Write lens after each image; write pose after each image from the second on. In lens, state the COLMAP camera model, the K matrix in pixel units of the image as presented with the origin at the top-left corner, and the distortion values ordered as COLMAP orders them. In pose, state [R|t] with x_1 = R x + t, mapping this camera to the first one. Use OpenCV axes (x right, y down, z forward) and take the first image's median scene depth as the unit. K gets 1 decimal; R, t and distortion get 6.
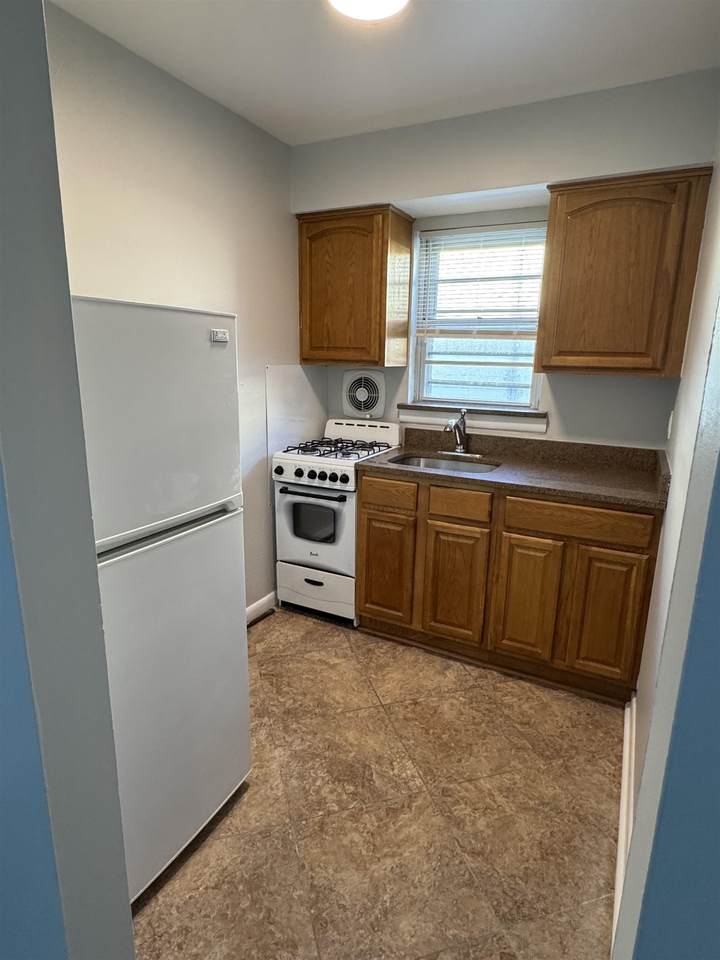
lens RADIAL K [[527.5, 0, 358.8], [0, 527.5, 464.5], [0, 0, 1]] dist [-0.002849, -0.000761]
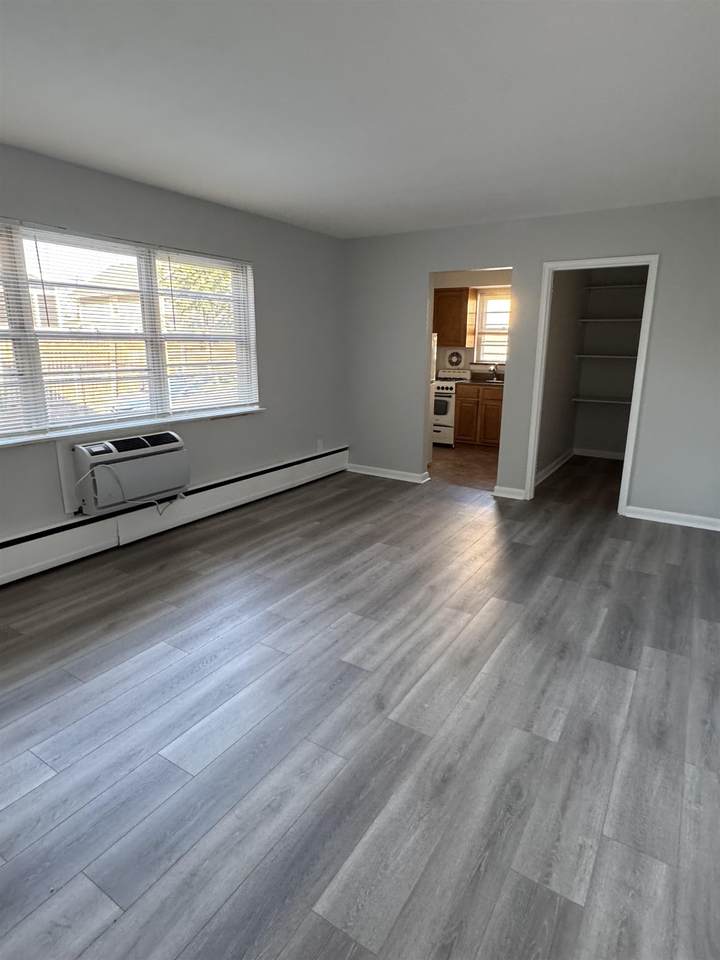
lens RADIAL K [[527.5, 0, 358.9], [0, 527.5, 474.4], [0, 0, 1]] dist [-0.002849, -0.000761]
pose [[0.997652, 0.011038, -0.067594, -0.293980], [-0.009372, 0.999646, 0.024909, 0.381112], [0.067845, -0.024217, 0.997402, -1.637815]]
